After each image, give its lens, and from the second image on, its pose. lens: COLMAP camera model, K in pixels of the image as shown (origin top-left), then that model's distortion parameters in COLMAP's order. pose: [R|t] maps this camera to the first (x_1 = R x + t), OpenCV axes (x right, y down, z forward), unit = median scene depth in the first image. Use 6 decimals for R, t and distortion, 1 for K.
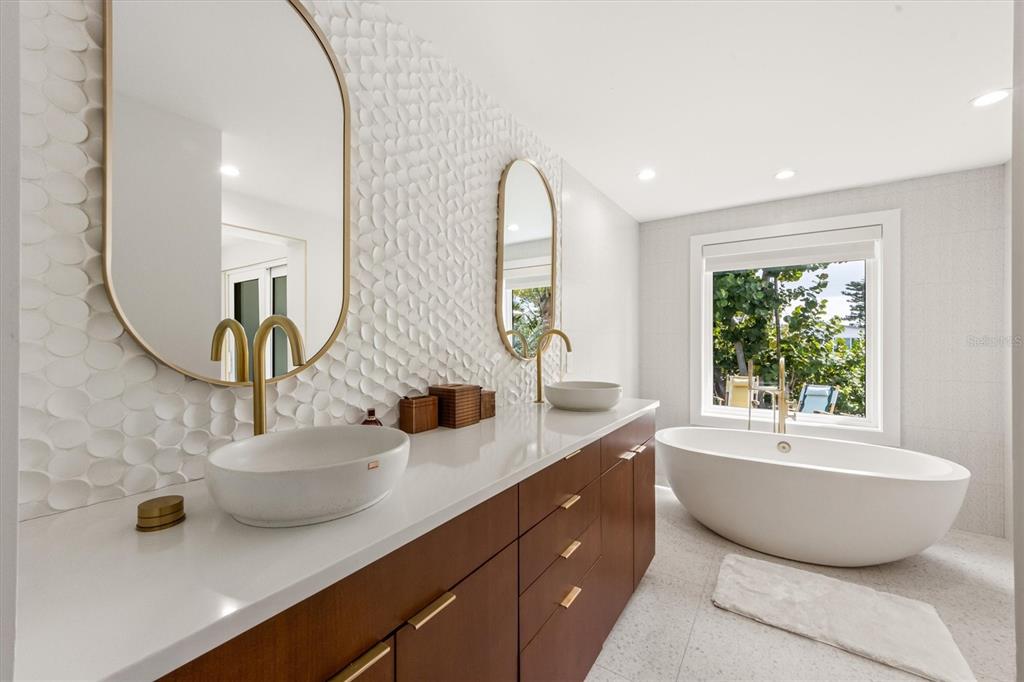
lens RADIAL K [[392.6, 0, 504.2], [0, 392.6, 339.2], [0, 0, 1]] dist [-0.008539, -0.000031]
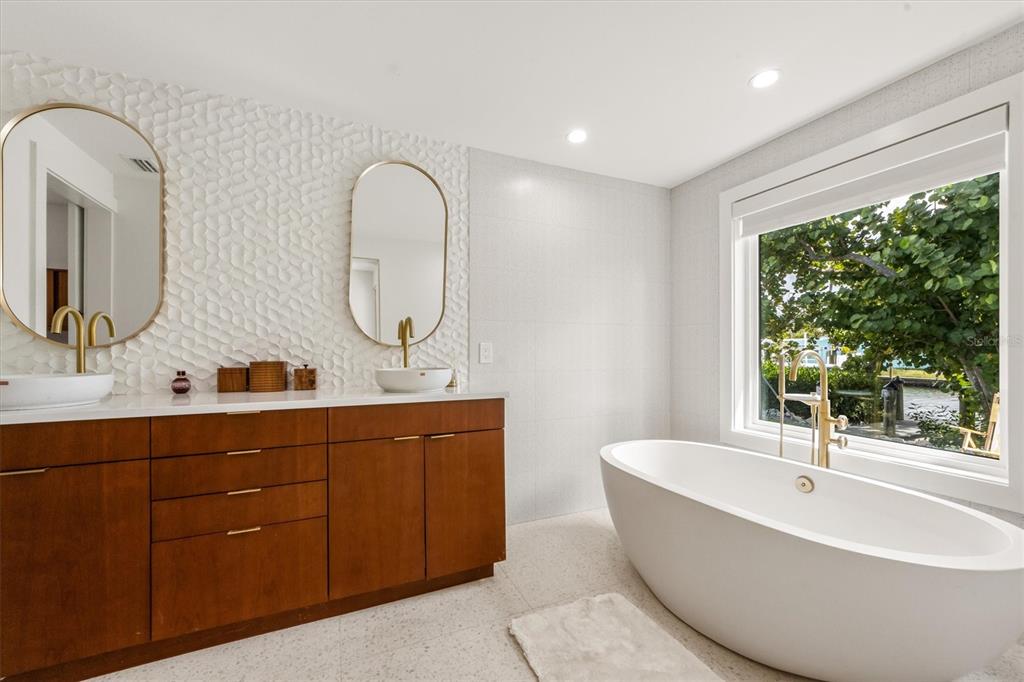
lens RADIAL K [[392.6, 0, 501.7], [0, 392.6, 348.9], [0, 0, 1]] dist [-0.008539, -0.000031]
pose [[0.852860, -0.002436, -0.522134, 1.157140], [0.004577, 0.999986, 0.002810, 0.077410], [0.522119, -0.004786, 0.852859, 0.303547]]
